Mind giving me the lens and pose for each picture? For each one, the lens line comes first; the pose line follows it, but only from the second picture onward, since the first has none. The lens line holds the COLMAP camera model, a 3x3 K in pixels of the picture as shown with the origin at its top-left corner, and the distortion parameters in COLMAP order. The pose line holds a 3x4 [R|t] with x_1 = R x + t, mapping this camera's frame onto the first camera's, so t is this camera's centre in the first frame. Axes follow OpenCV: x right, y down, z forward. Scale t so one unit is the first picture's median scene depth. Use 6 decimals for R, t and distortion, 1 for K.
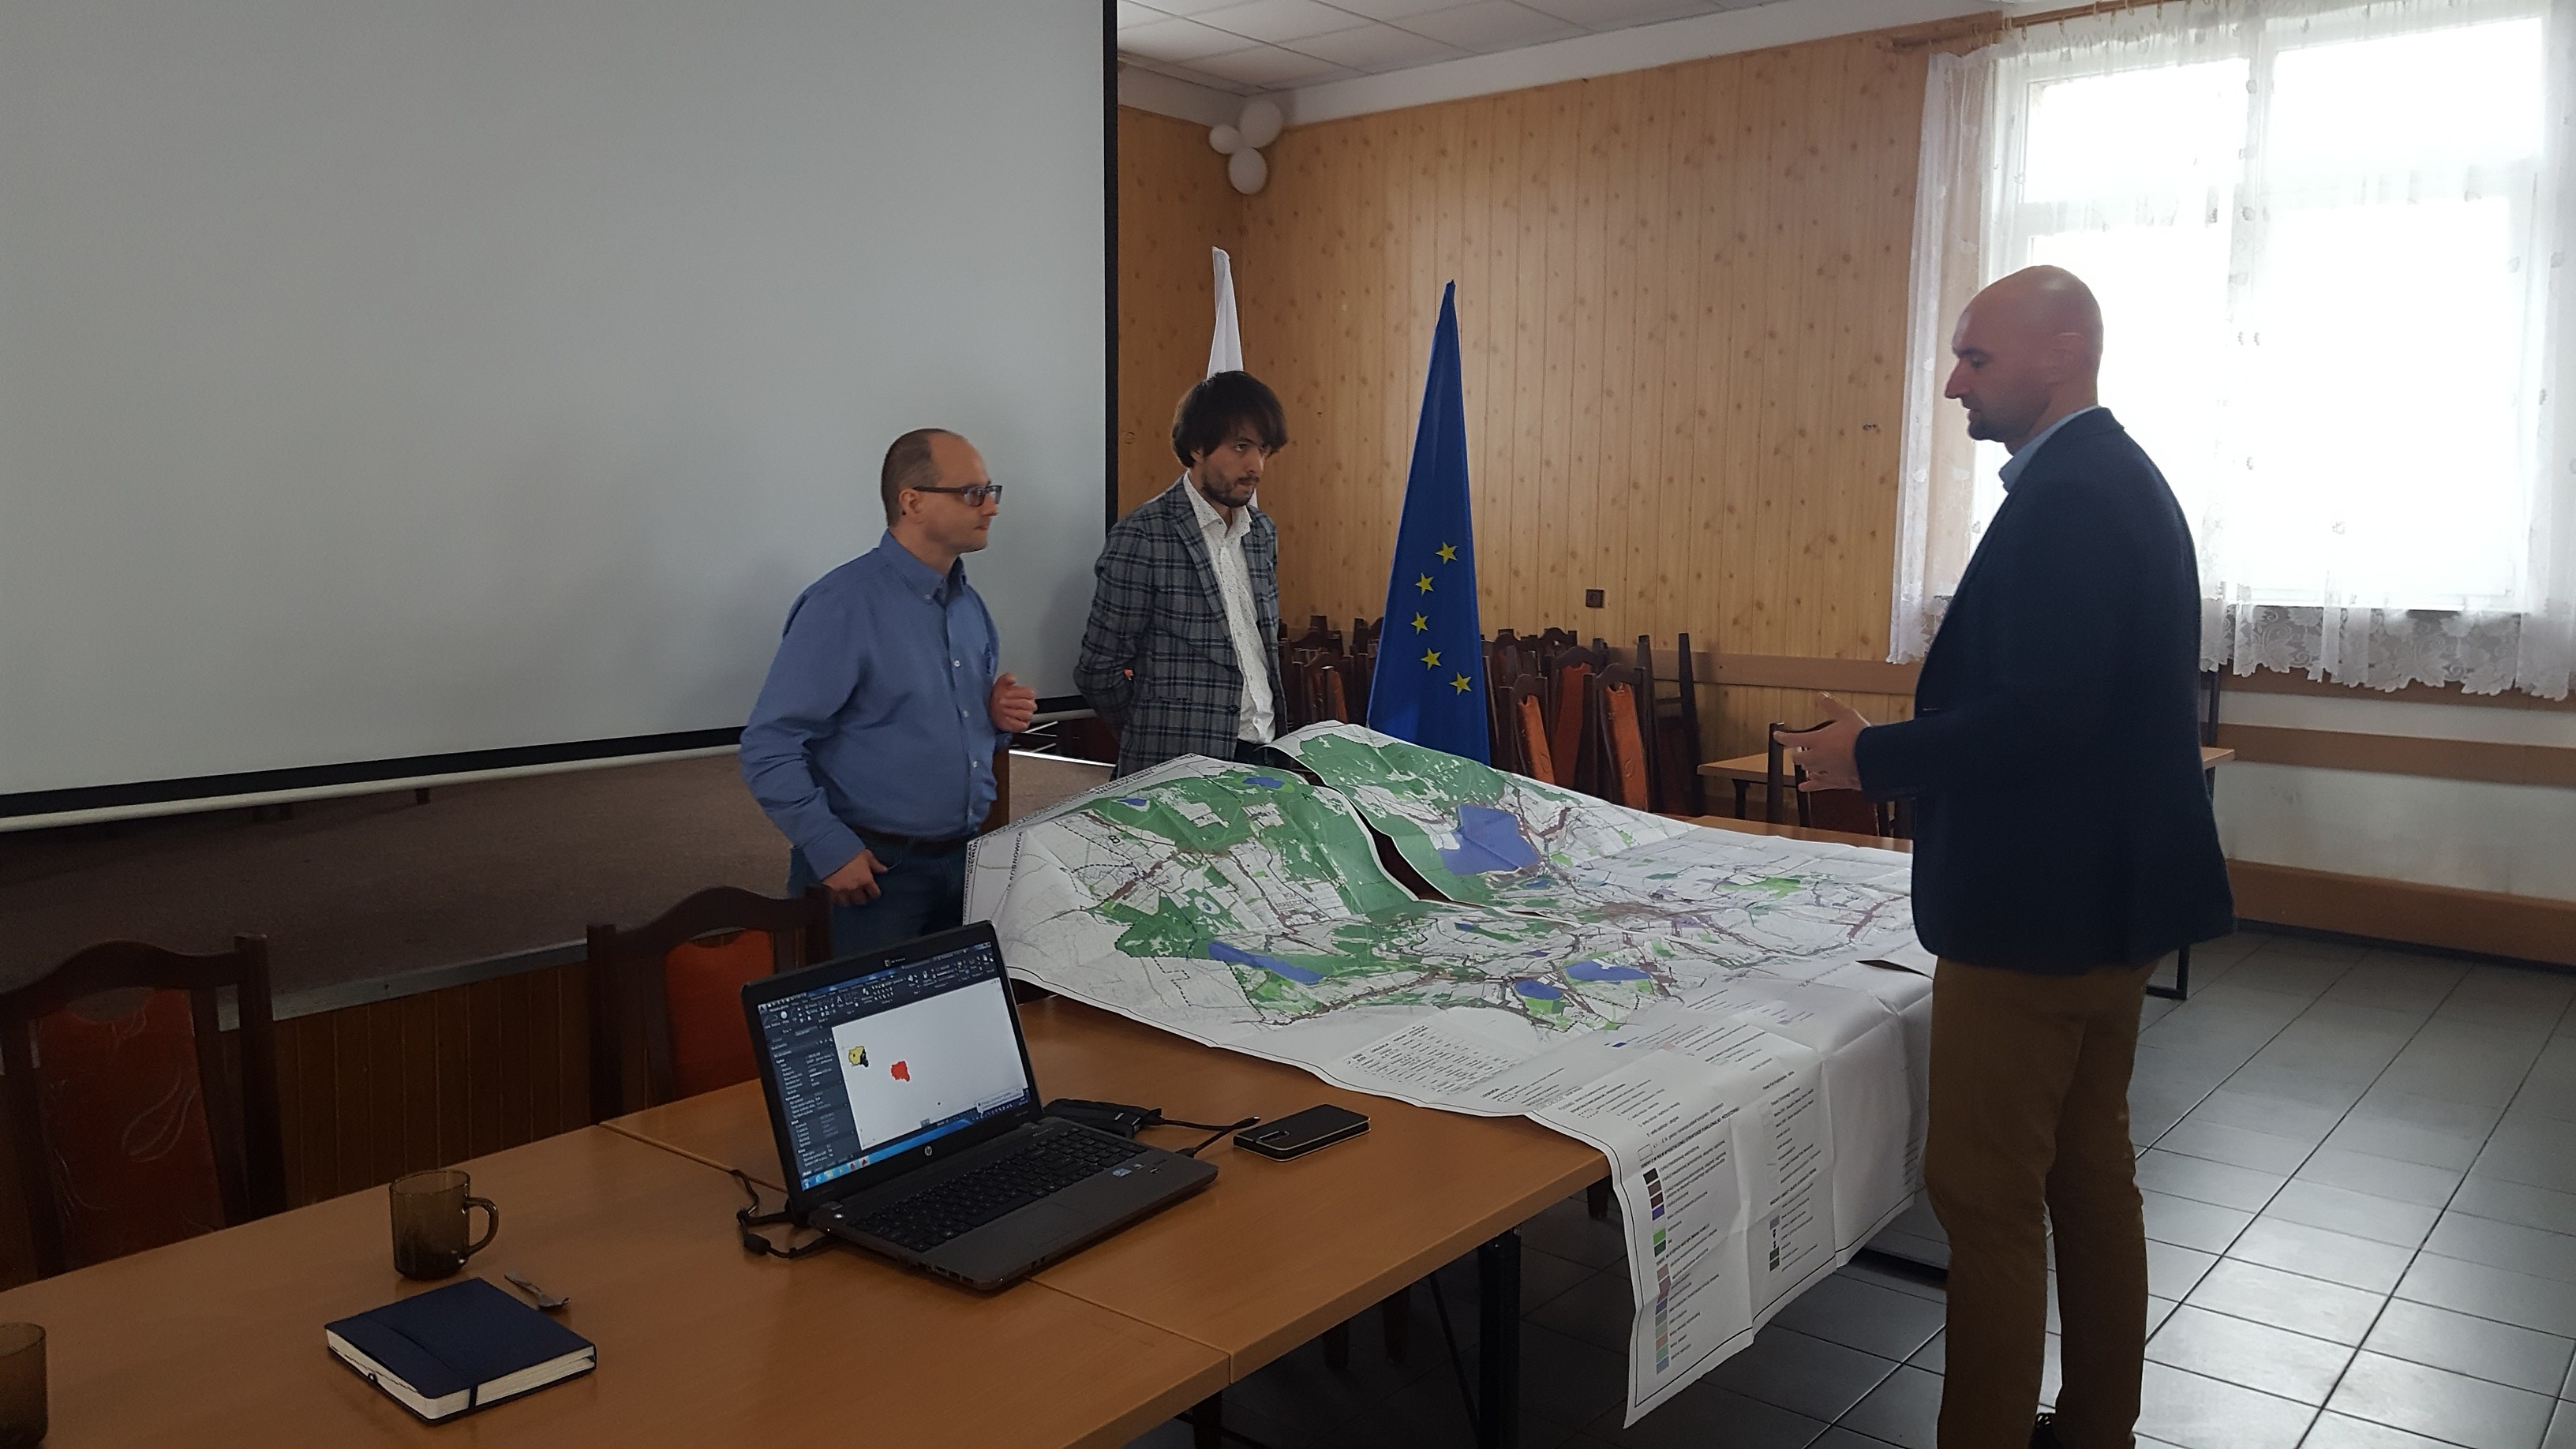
lens RADIAL K [[1883.5, 0, 1290.3], [0, 1883.5, 690.3], [0, 0, 1]] dist [0.032490, -0.133649]
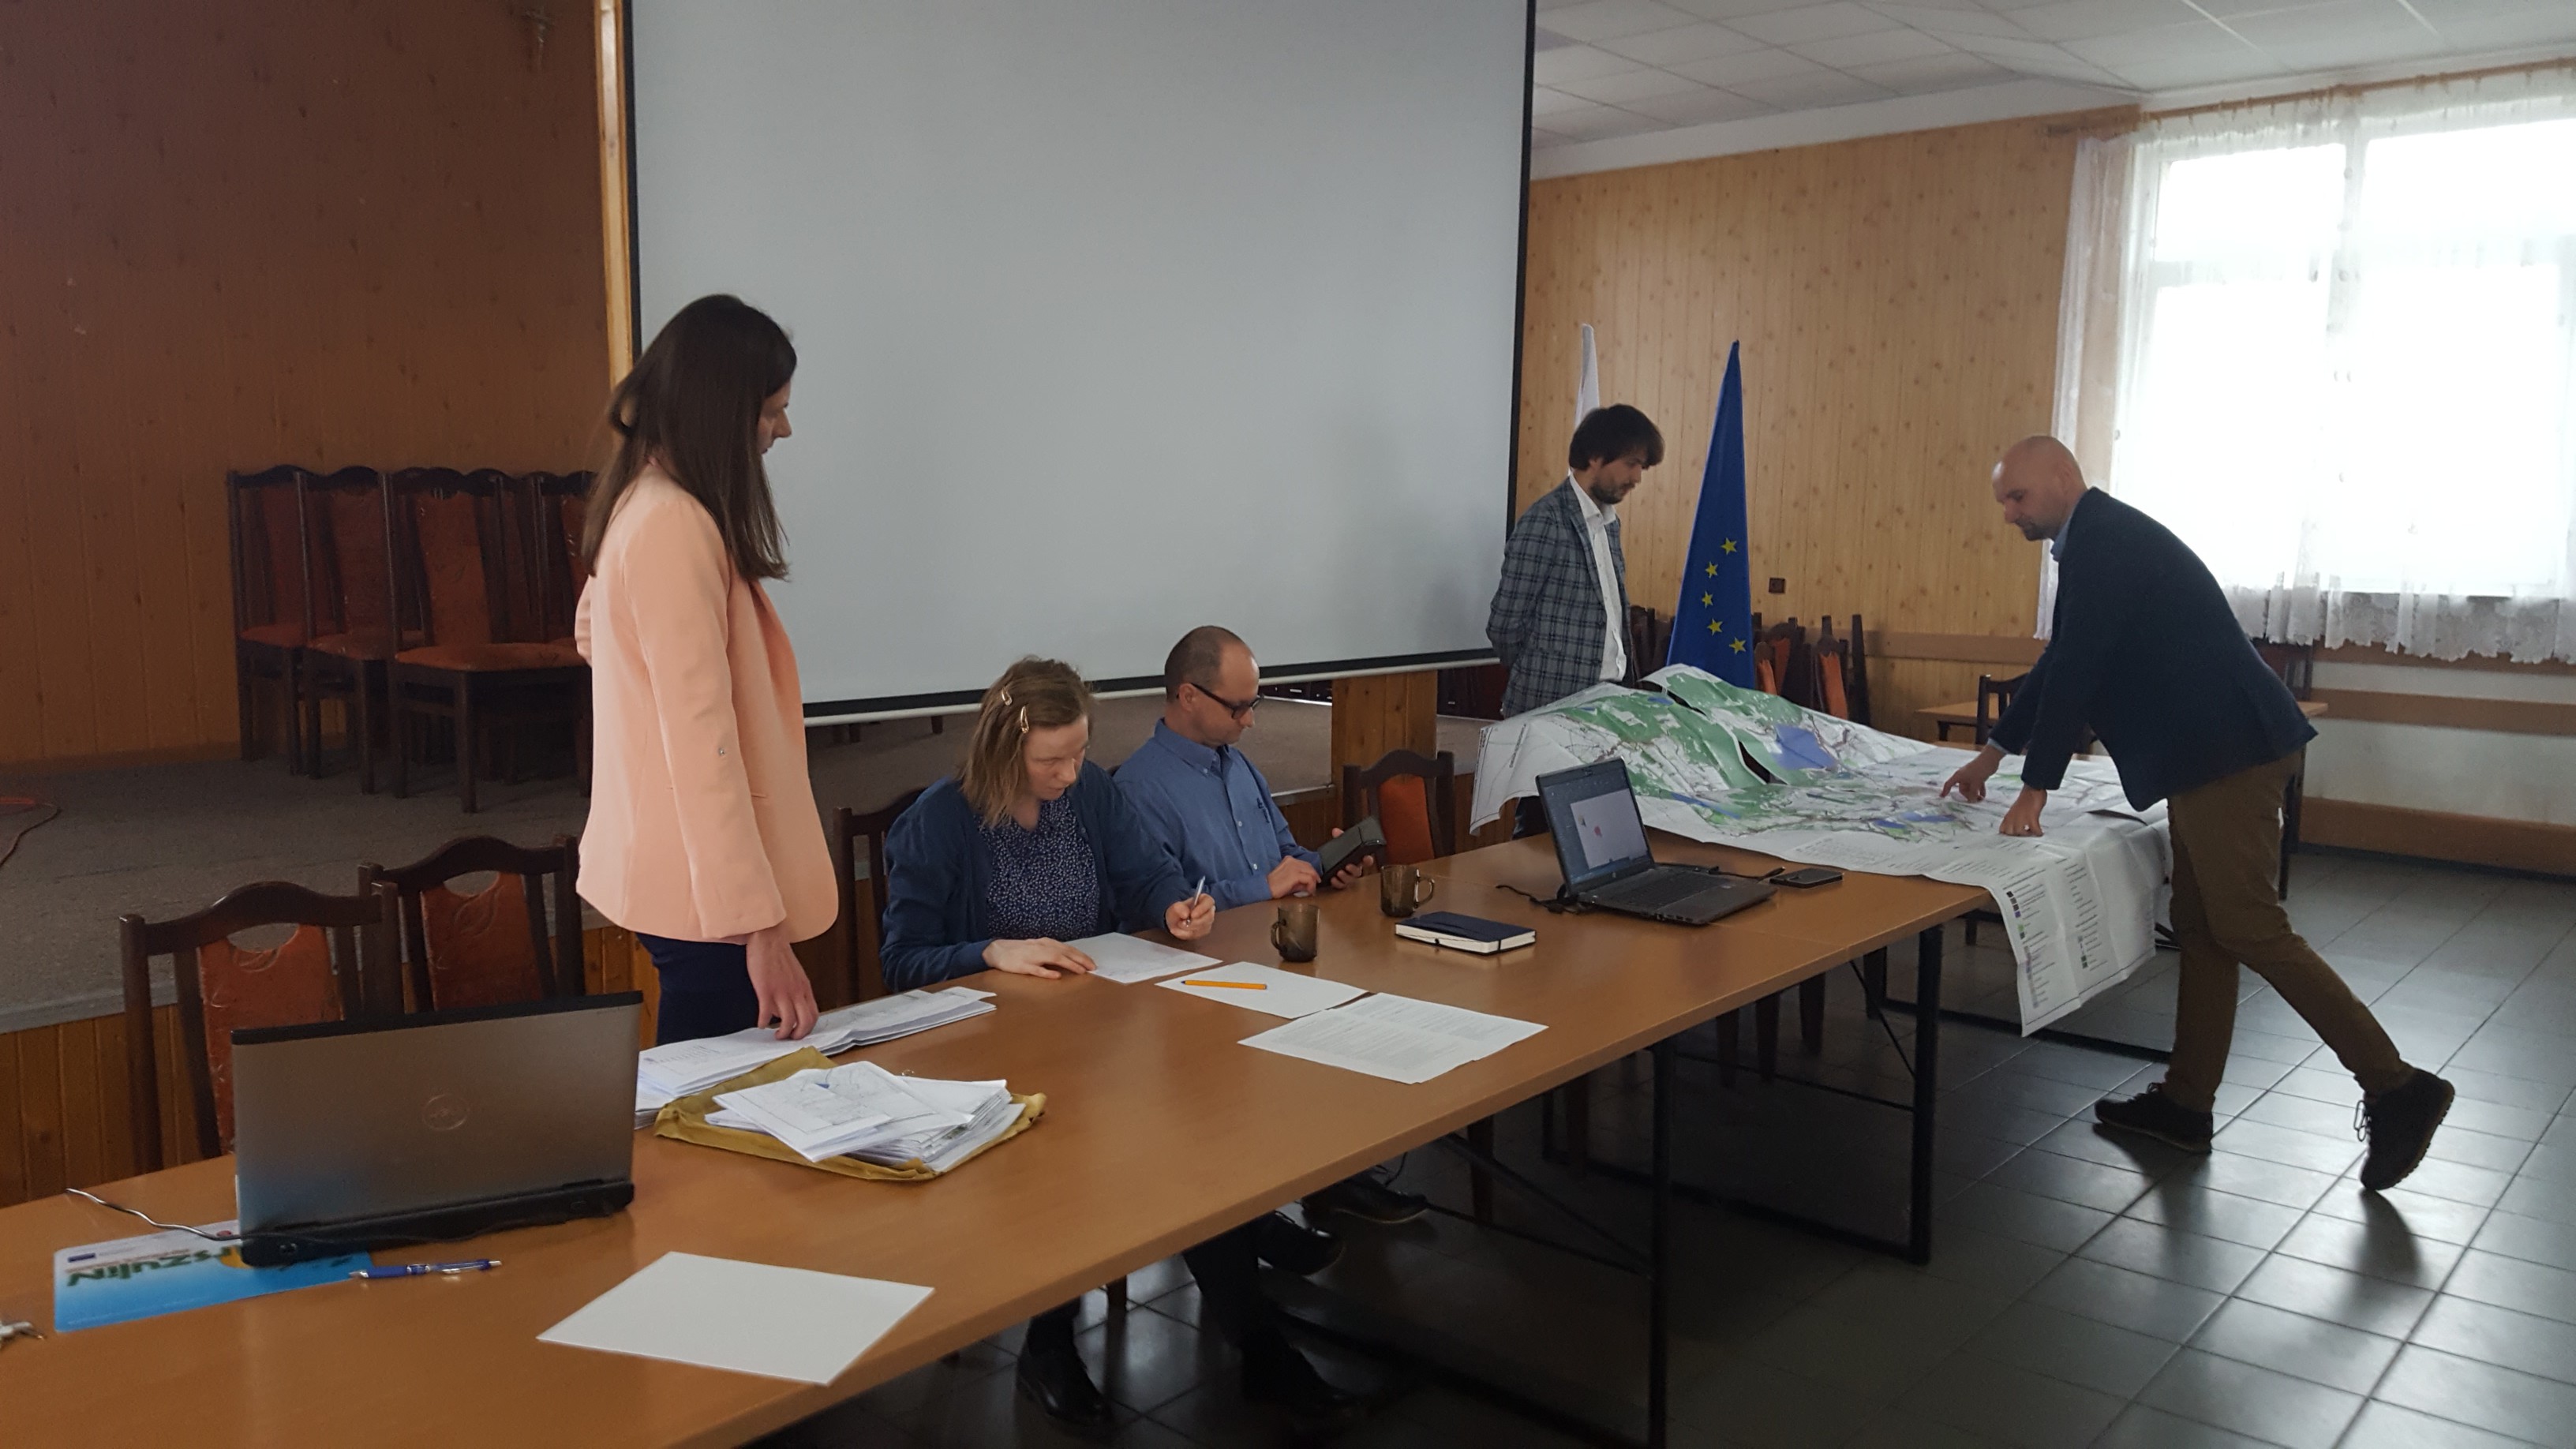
lens RADIAL K [[1806.1, 0, 1288.0], [0, 1806.1, 724.5], [0, 0, 1]] dist [0.000652, -0.071361]
pose [[0.998577, 0.007340, -0.052820, -0.123506], [-0.006012, 0.999663, 0.025254, 0.017197], [0.052987, -0.024900, 0.998285, -0.224921]]
